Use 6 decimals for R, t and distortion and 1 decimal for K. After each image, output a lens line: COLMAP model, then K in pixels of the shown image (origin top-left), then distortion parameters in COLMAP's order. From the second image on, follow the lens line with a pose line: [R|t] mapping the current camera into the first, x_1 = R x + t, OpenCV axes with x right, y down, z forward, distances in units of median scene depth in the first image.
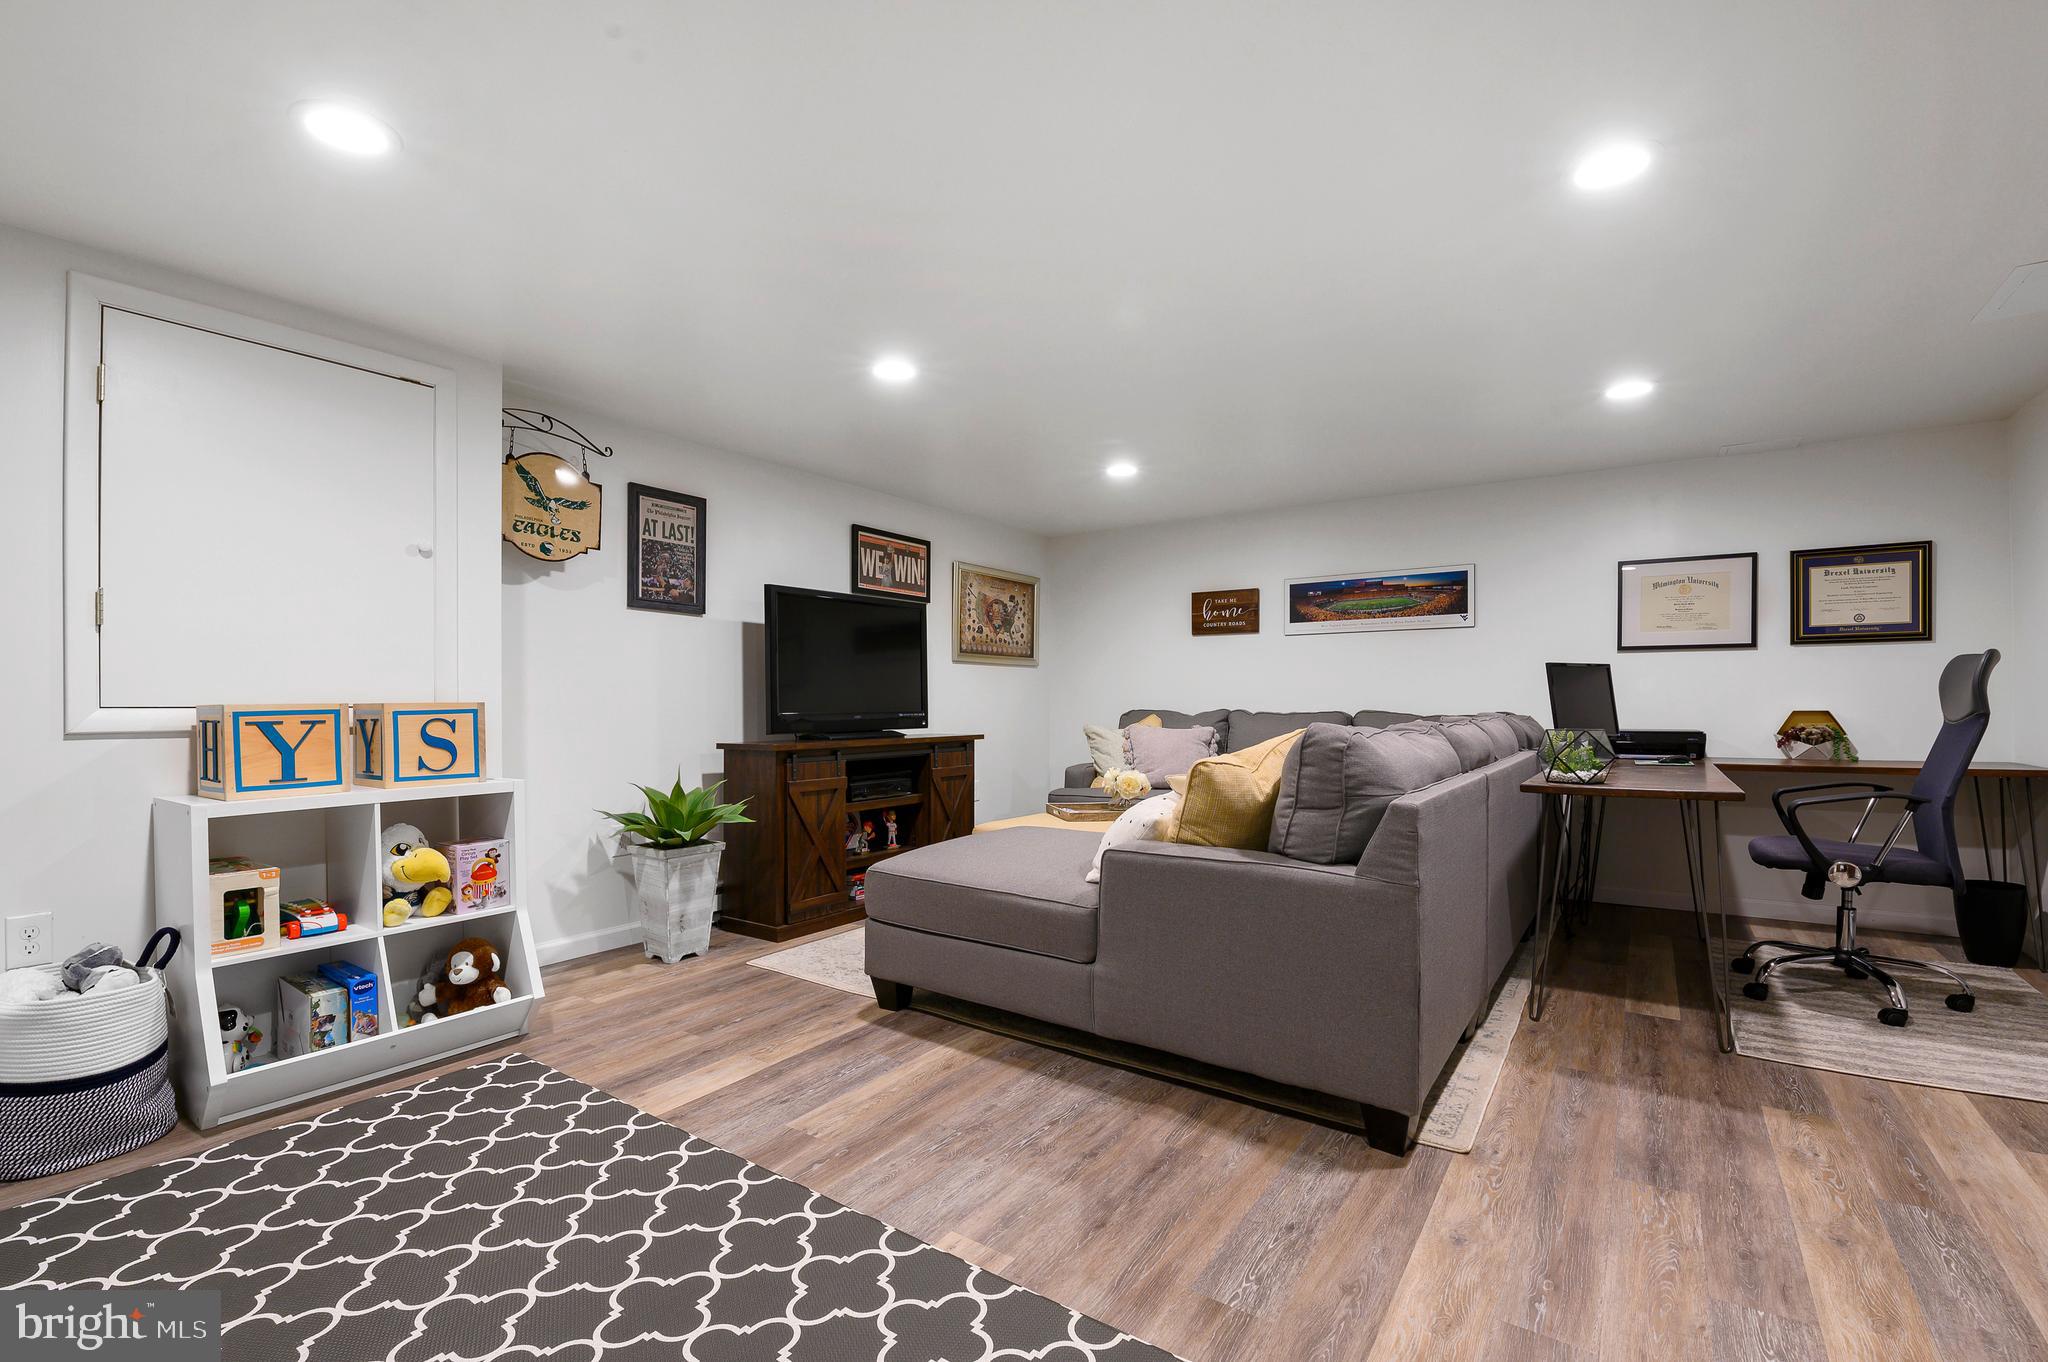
lens RADIAL K [[890.7, 0, 1021.4], [0, 890.7, 705.8], [0, 0, 1]] dist [-0.007107, -0.001974]
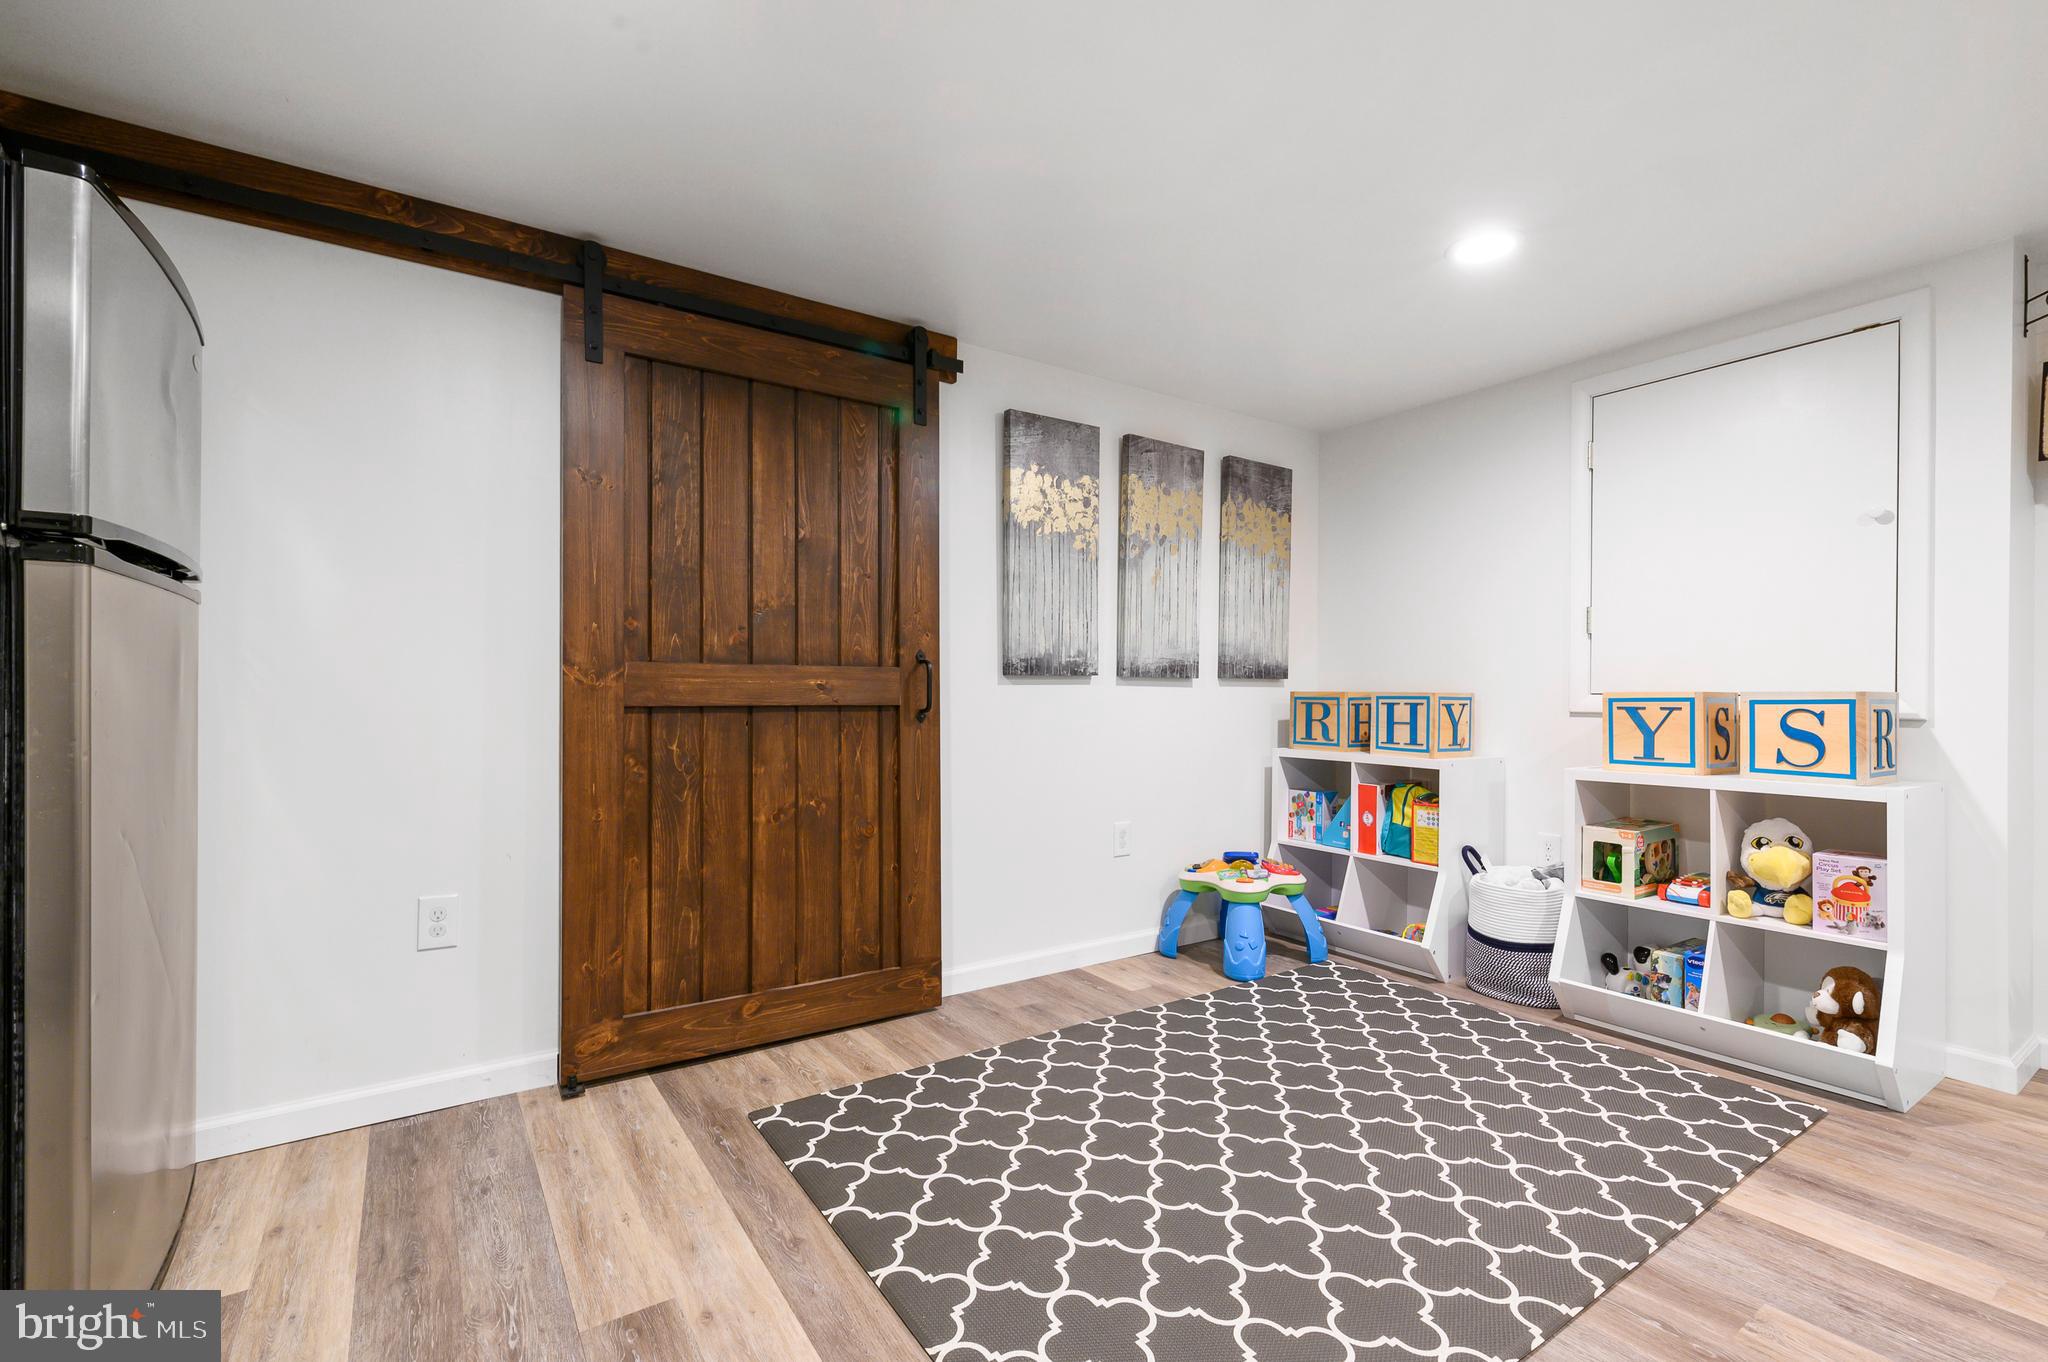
lens RADIAL K [[890.7, 0, 1021.1], [0, 890.7, 685.8], [0, 0, 1]] dist [-0.007107, -0.001974]
pose [[-0.363498, -0.002340, -0.931592, 0.459819], [-0.005504, 0.999985, -0.000364, -0.004651], [0.931579, 0.004995, -0.363505, 0.557990]]
